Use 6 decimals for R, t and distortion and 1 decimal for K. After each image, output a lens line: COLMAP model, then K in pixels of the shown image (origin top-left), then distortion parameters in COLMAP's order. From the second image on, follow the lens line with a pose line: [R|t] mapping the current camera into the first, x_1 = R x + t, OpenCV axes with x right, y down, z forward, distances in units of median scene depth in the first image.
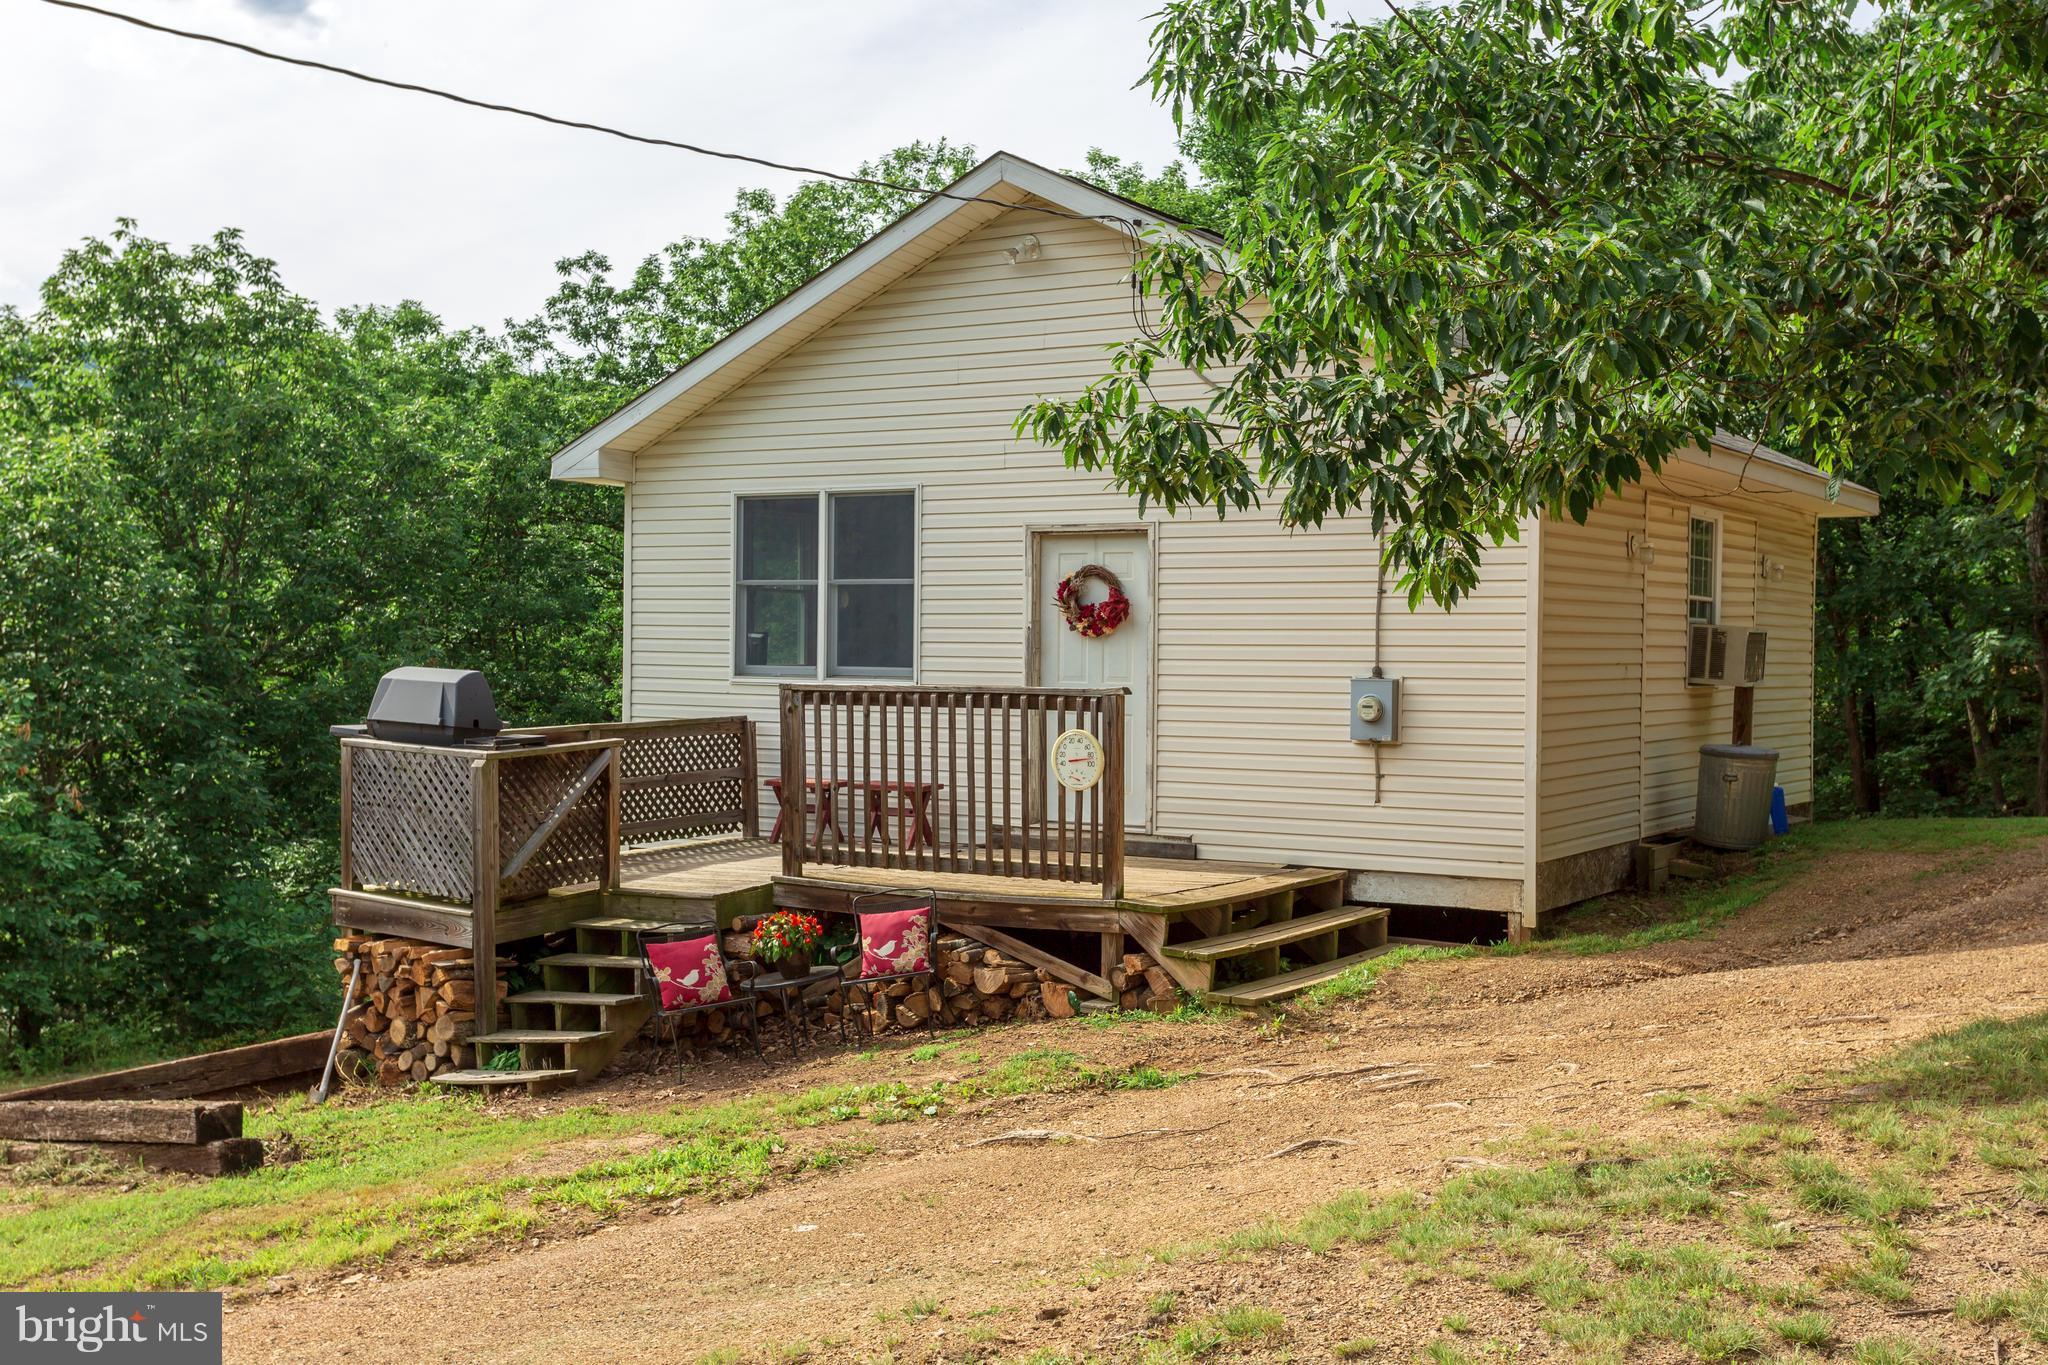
lens RADIAL K [[2211.7, 0, 1024.0], [0, 2211.7, 682.5], [0, 0, 1]] dist [0.036830, -0.005585]
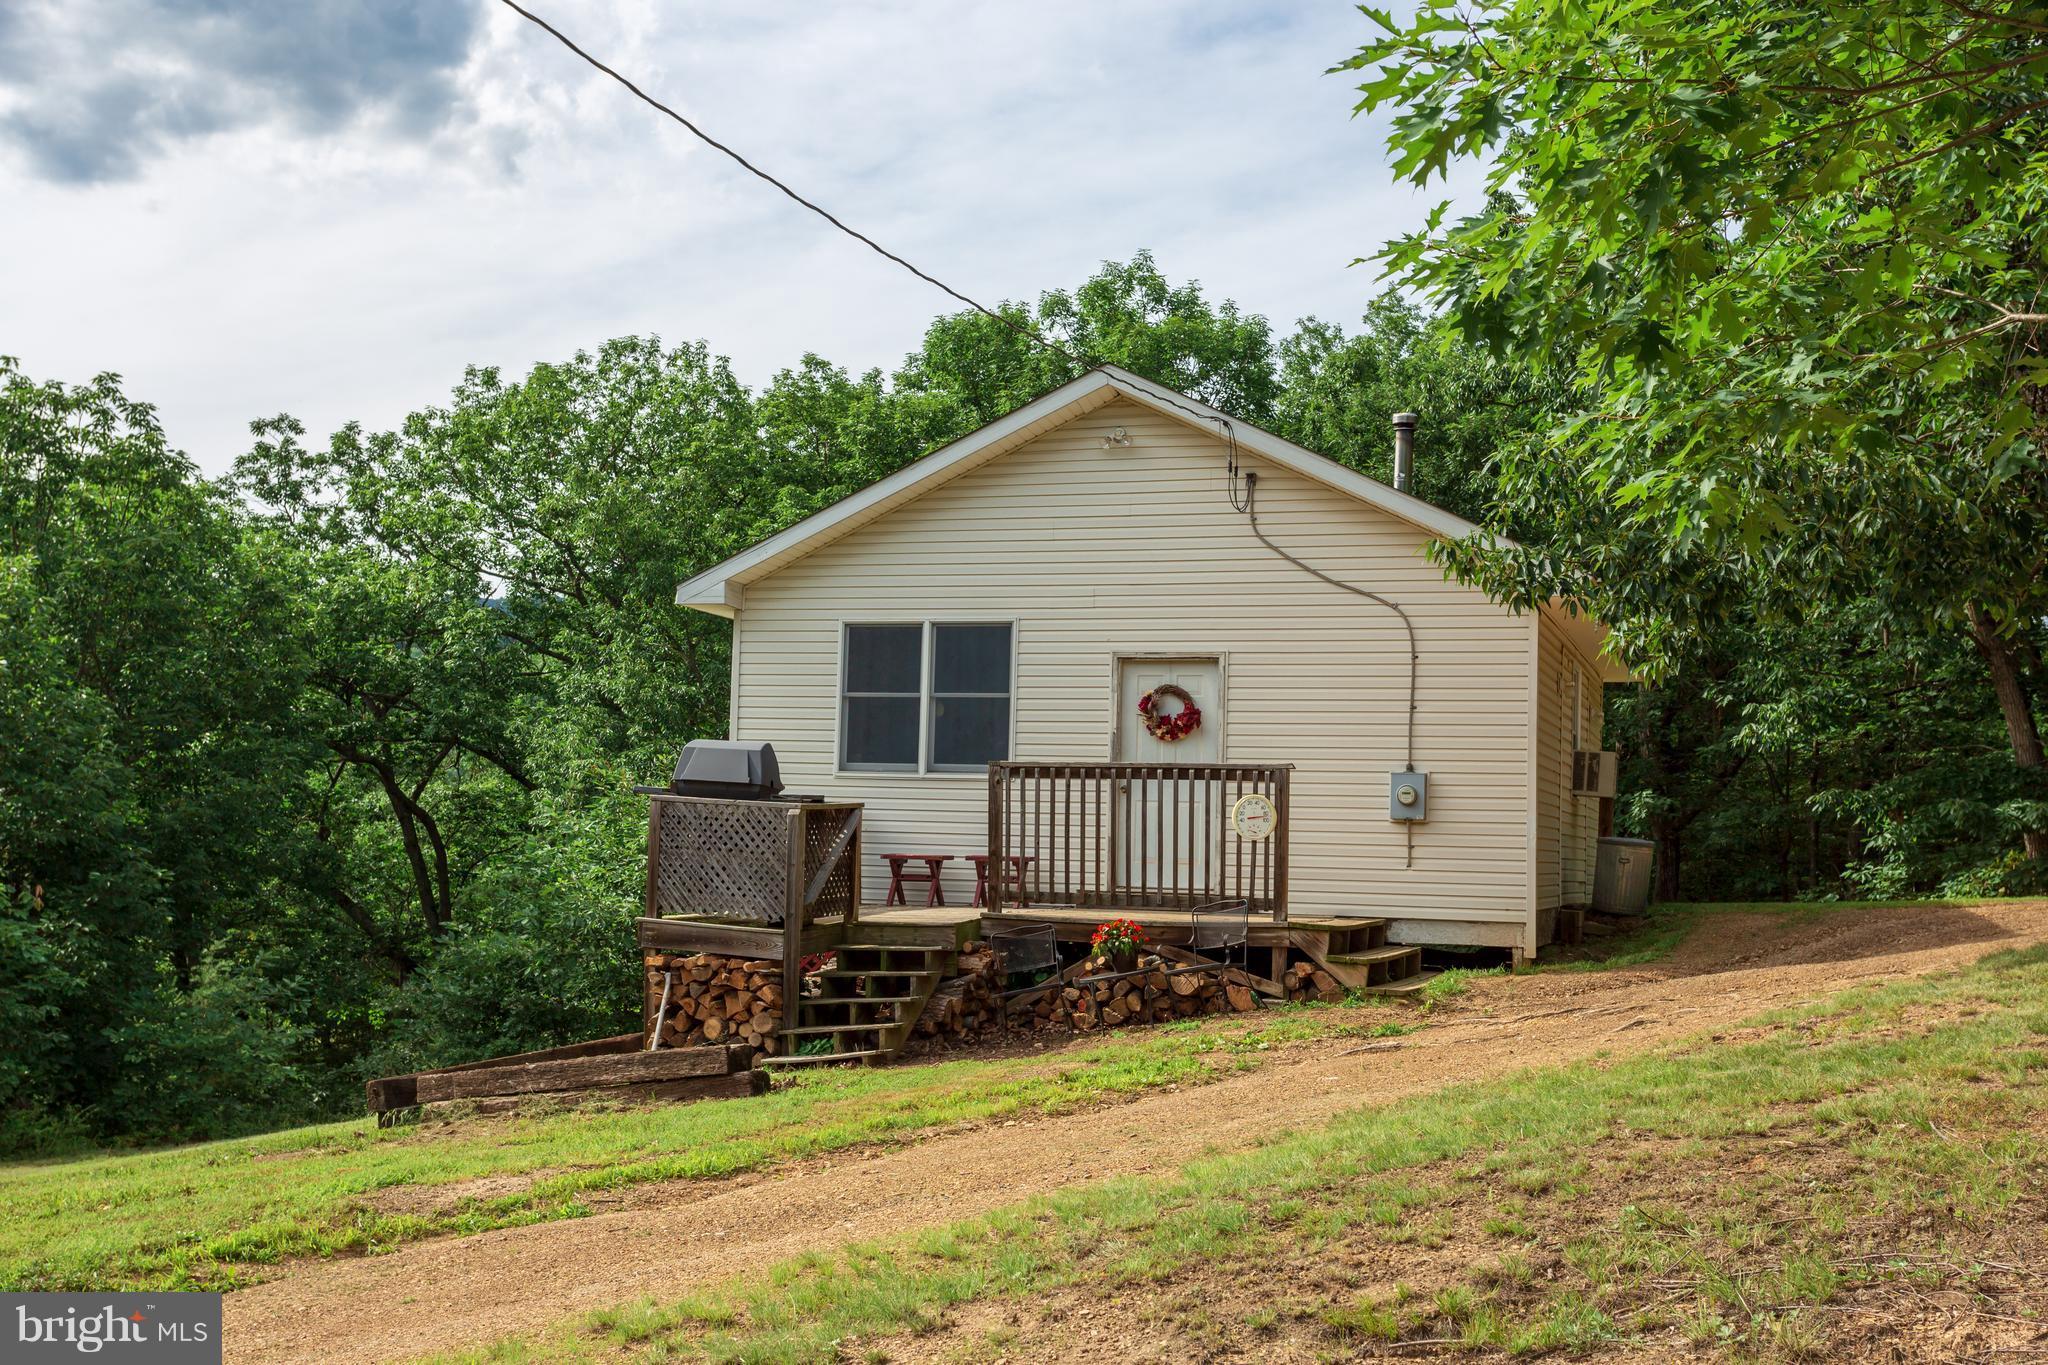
lens RADIAL K [[2211.7, 0, 1024.0], [0, 2211.7, 682.5], [0, 0, 1]] dist [0.036830, -0.005585]
pose [[0.971841, 0.036366, 0.232814, -0.375939], [-0.015133, 0.995612, -0.092347, 0.070208], [-0.235150, 0.086223, 0.968127, -0.236325]]
